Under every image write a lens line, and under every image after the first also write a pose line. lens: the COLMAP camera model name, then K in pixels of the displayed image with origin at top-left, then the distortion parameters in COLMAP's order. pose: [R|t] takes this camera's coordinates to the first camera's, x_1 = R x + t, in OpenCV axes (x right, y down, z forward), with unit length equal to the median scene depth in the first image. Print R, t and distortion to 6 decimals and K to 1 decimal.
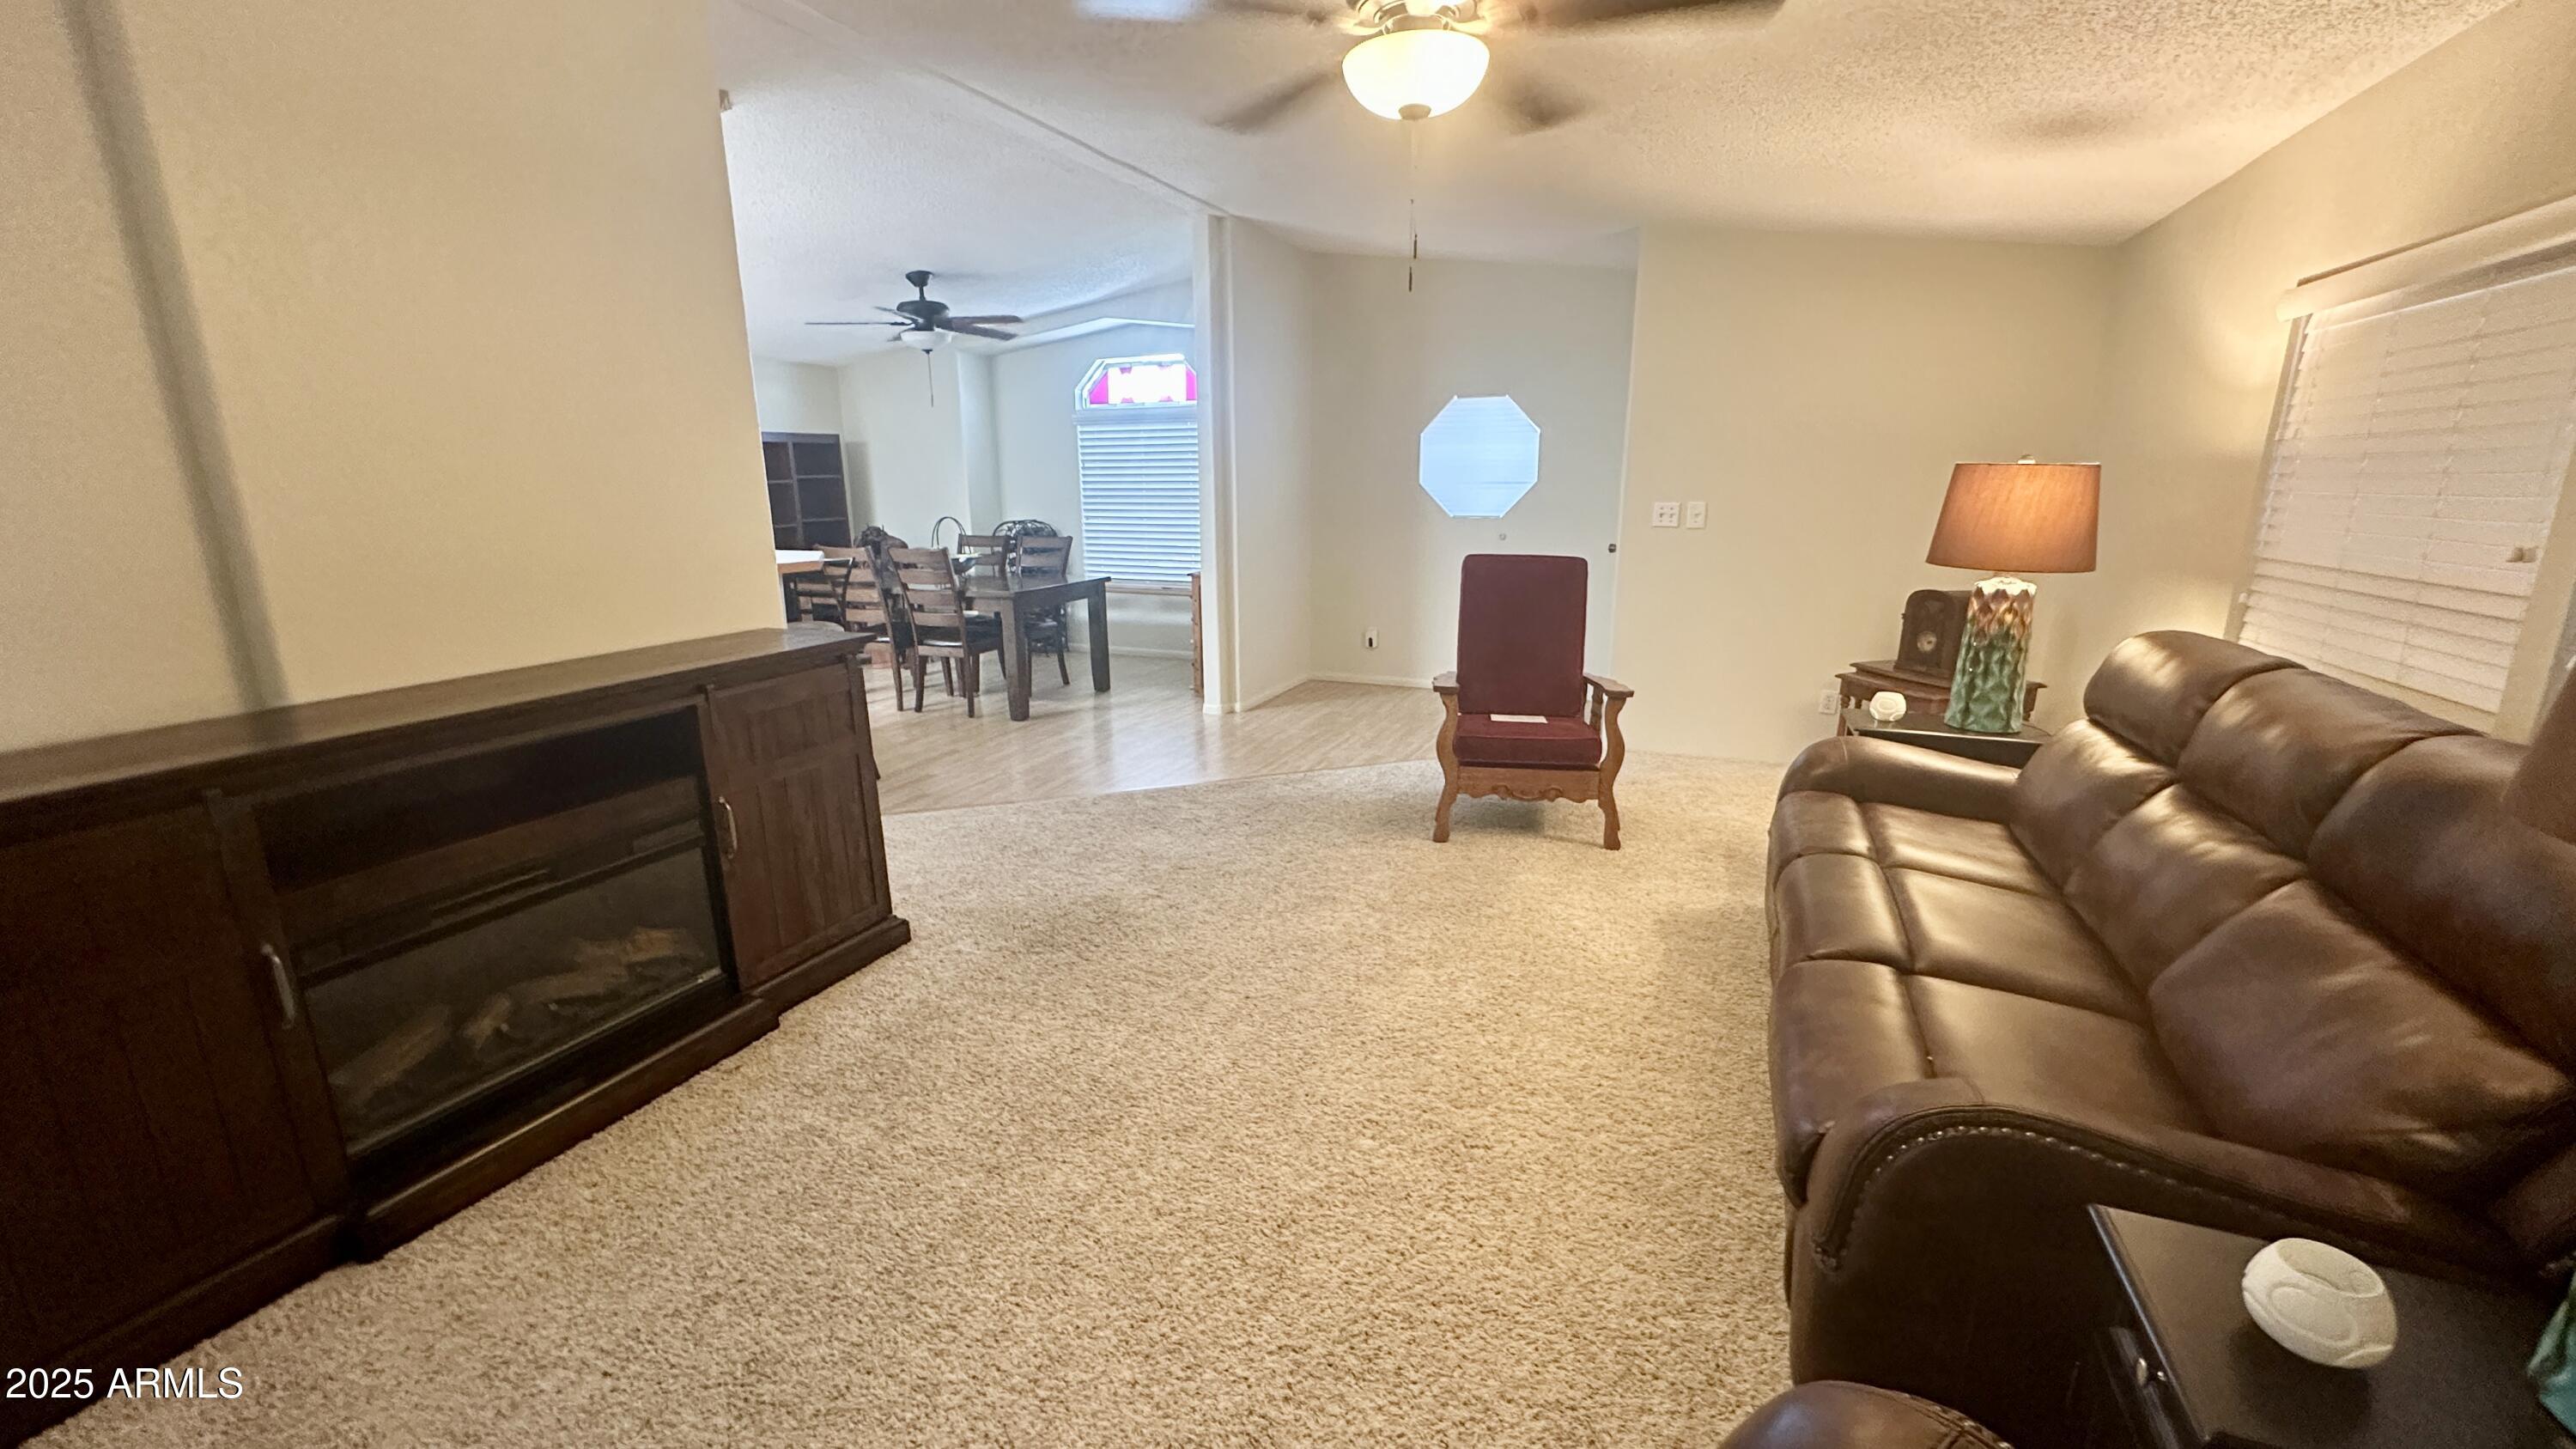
lens RADIAL K [[1034.8, 0, 1287.7], [0, 1034.8, 722.3], [0, 0, 1]] dist [0.001601, -0.000223]
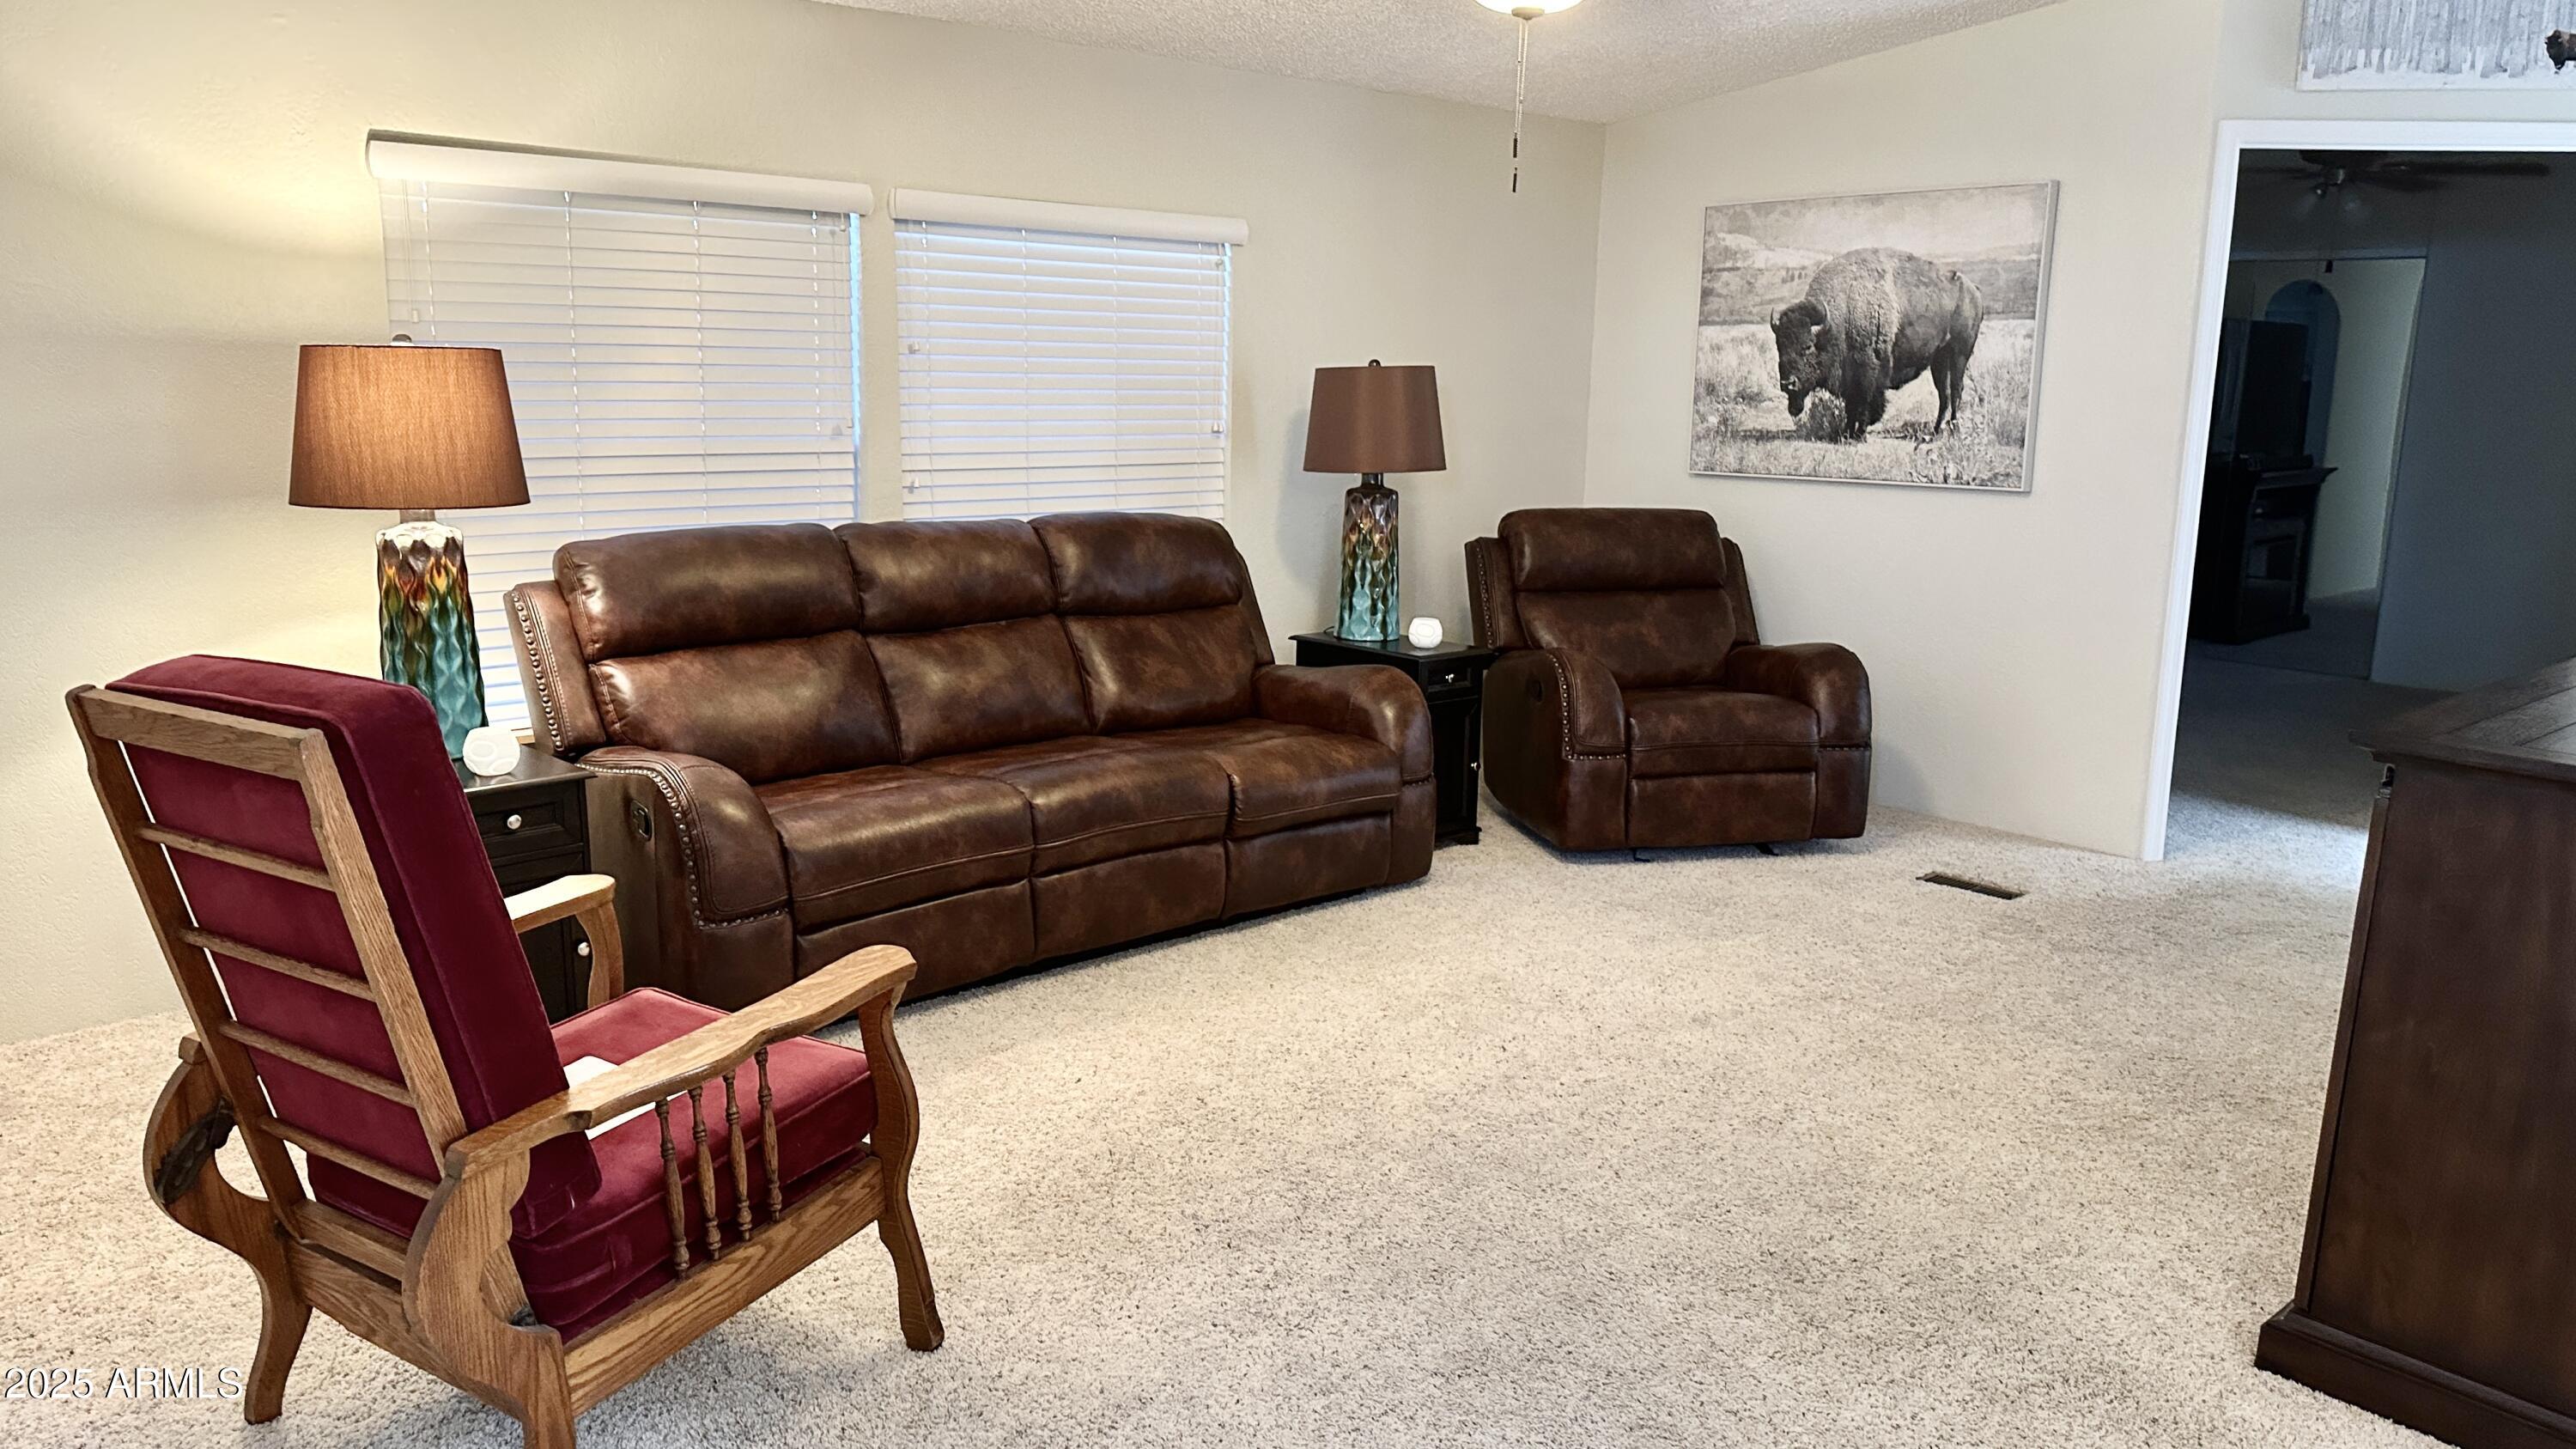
lens RADIAL K [[1811.7, 0, 1237.0], [0, 1811.7, 735.2], [0, 0, 1]] dist [0.097741, -0.129460]
pose [[-0.896653, -0.093837, 0.432675, -0.247021], [0.094898, 0.913831, 0.394852, -0.377495], [-0.432444, 0.395105, -0.810484, 1.569169]]
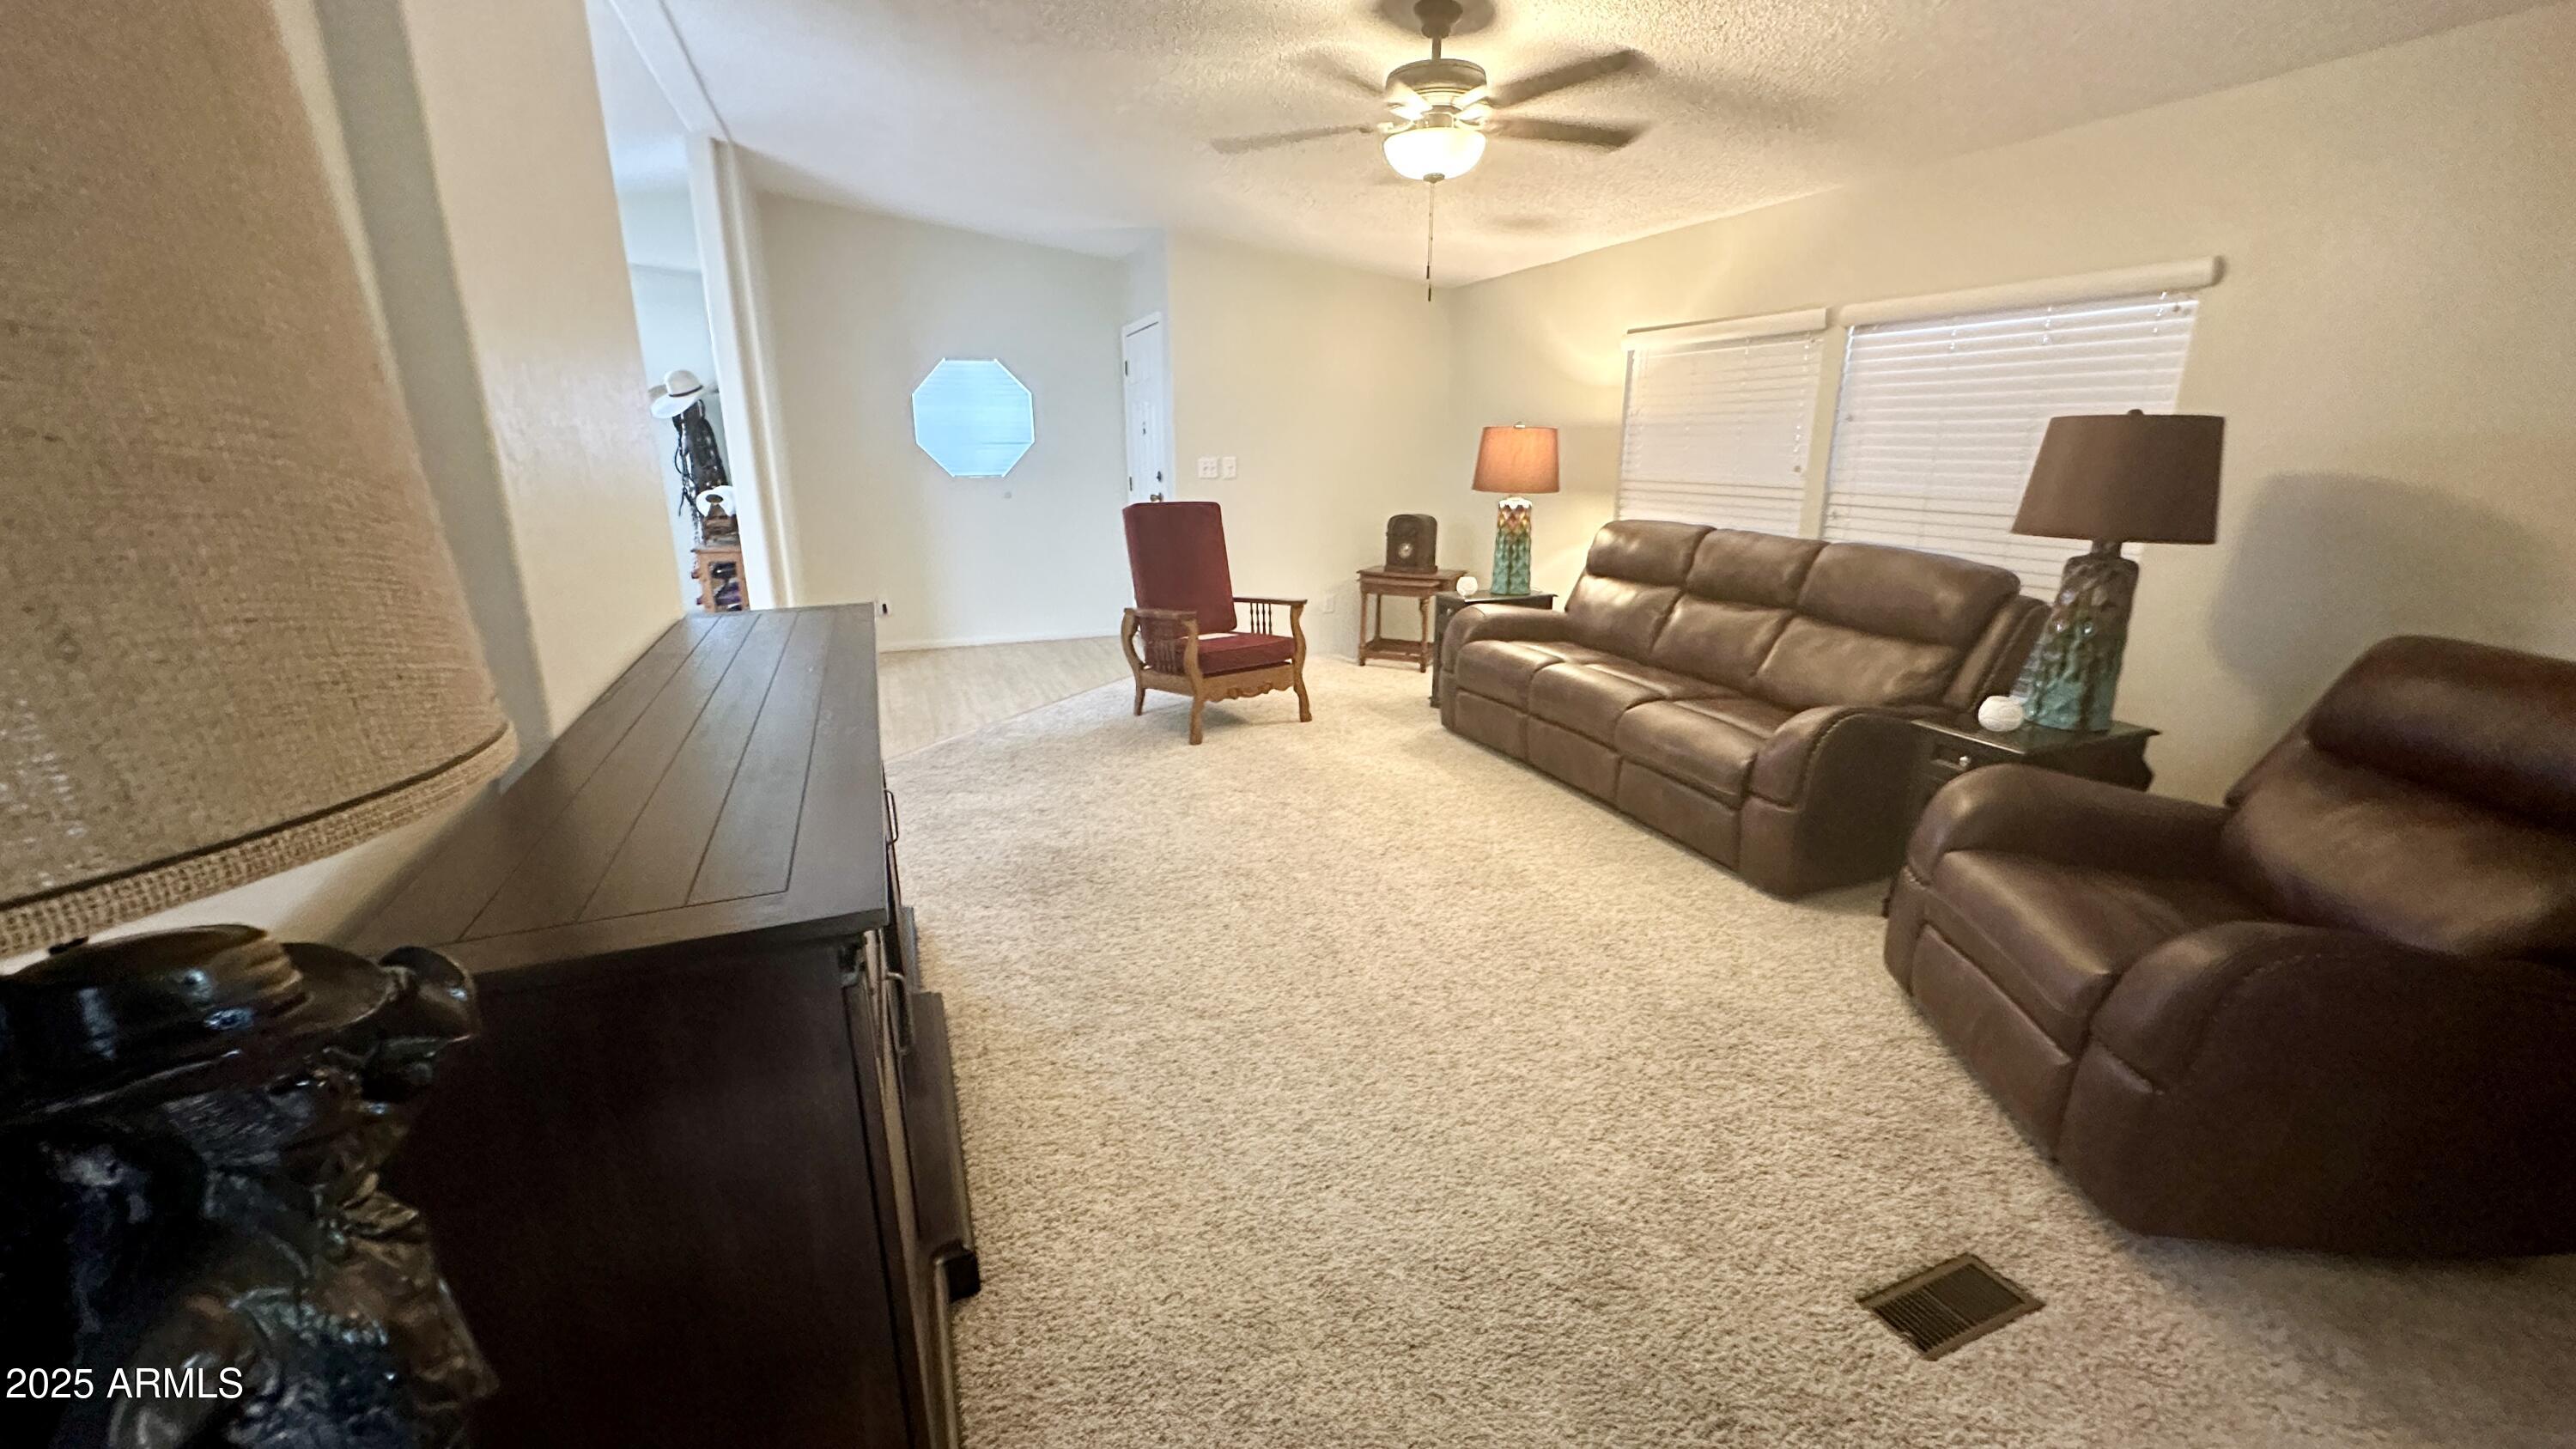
lens RADIAL K [[1034.8, 0, 1282.6], [0, 1034.8, 730.3], [0, 0, 1]] dist [0.001601, -0.000223]
pose [[0.708137, -0.189895, 0.680060, -0.652481], [0.162287, 0.981143, 0.104980, -0.010179], [-0.687171, 0.036025, 0.725602, 0.071540]]
